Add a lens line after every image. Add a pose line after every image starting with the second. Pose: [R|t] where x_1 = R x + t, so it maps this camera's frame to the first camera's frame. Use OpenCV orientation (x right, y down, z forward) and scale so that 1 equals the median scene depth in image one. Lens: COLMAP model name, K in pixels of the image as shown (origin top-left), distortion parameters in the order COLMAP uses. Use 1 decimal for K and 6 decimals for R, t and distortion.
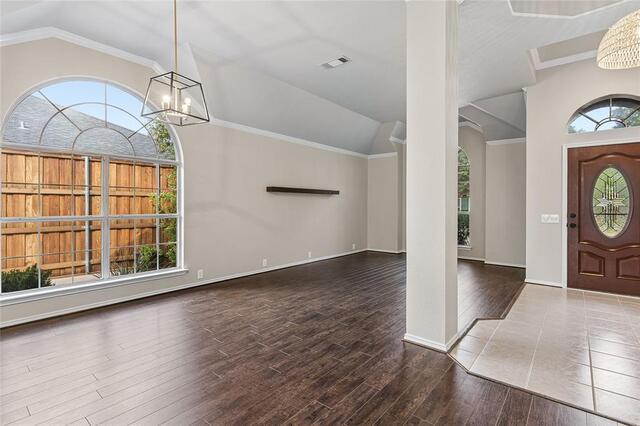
lens RADIAL K [[310.3, 0, 318.1], [0, 310.3, 209.7], [0, 0, 1]] dist [0.004377, -0.000932]
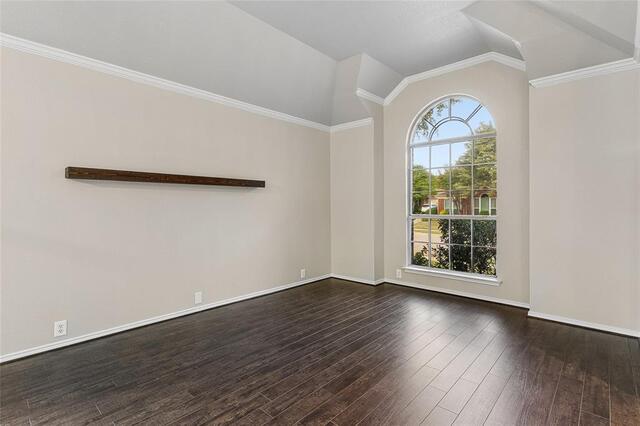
lens RADIAL K [[310.3, 0, 317.2], [0, 310.3, 209.9], [0, 0, 1]] dist [0.004377, -0.000932]
pose [[0.998944, -0.001621, -0.045923, 0.188047], [0.001457, 0.999992, -0.003605, -0.004684], [0.045929, 0.003535, 0.998938, 0.421786]]
